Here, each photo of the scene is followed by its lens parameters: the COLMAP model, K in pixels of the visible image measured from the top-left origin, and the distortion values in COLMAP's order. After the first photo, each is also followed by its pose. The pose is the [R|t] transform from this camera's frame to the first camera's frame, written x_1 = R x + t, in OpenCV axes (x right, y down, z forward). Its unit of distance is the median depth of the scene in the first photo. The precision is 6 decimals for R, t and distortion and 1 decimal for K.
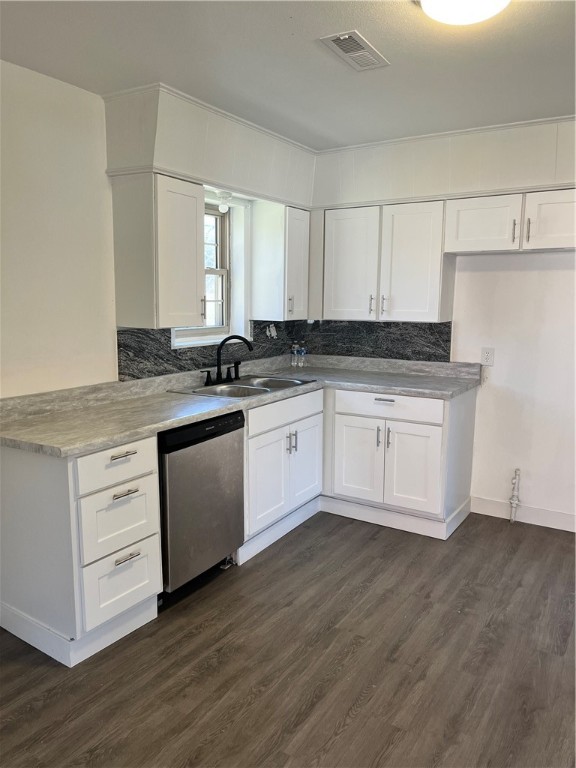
lens RADIAL K [[585.4, 0, 286.3], [0, 585.4, 385.4], [0, 0, 1]] dist [0.029212, -0.035761]
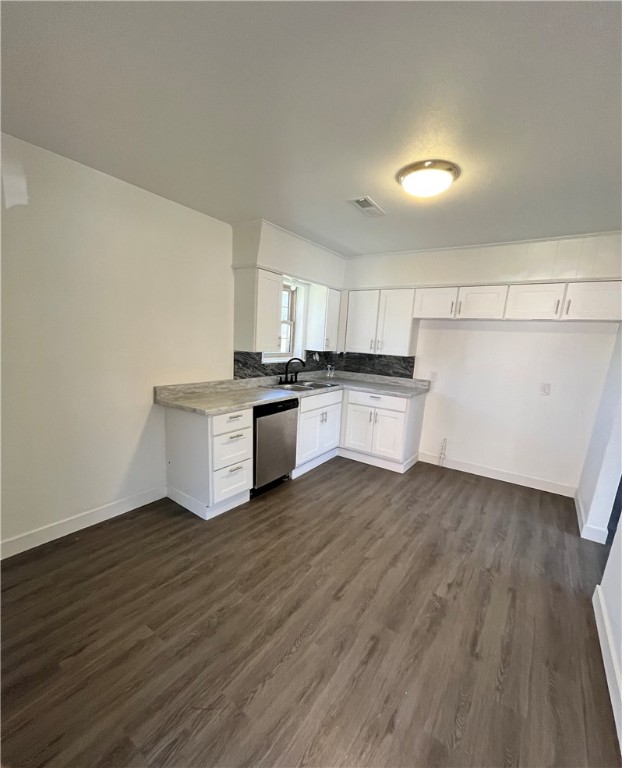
lens RADIAL K [[336.7, 0, 311.5], [0, 336.7, 411.2], [0, 0, 1]] dist [-0.002001, -0.000017]
pose [[0.997908, 0.054512, -0.034766, 0.008661], [-0.052116, 0.996428, 0.066442, 0.010444], [0.038264, -0.064491, 0.997184, -0.079754]]
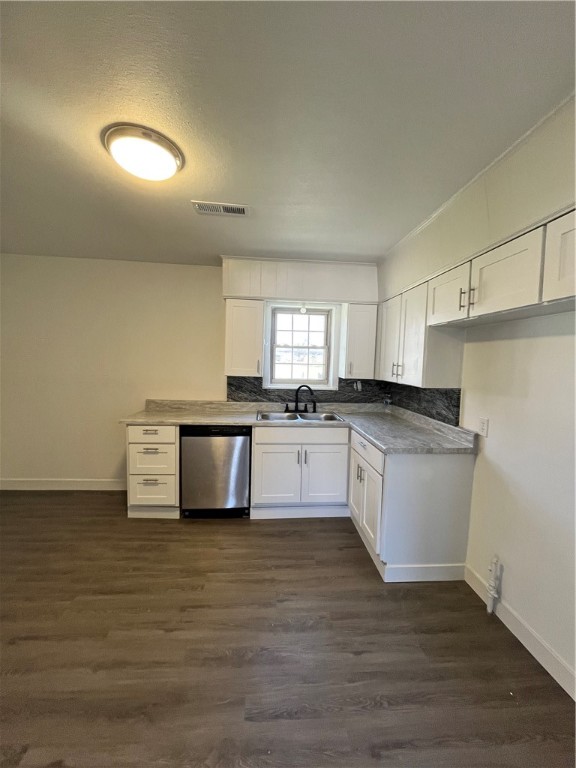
lens RADIAL K [[310.5, 0, 284.5], [0, 310.5, 379.7], [0, 0, 1]] dist [-0.003967, 0.000609]
pose [[0.590533, 0.064370, -0.804442, 0.701466], [-0.146777, 0.988755, -0.028629, -0.080112], [0.793553, 0.134980, 0.593341, 0.524710]]
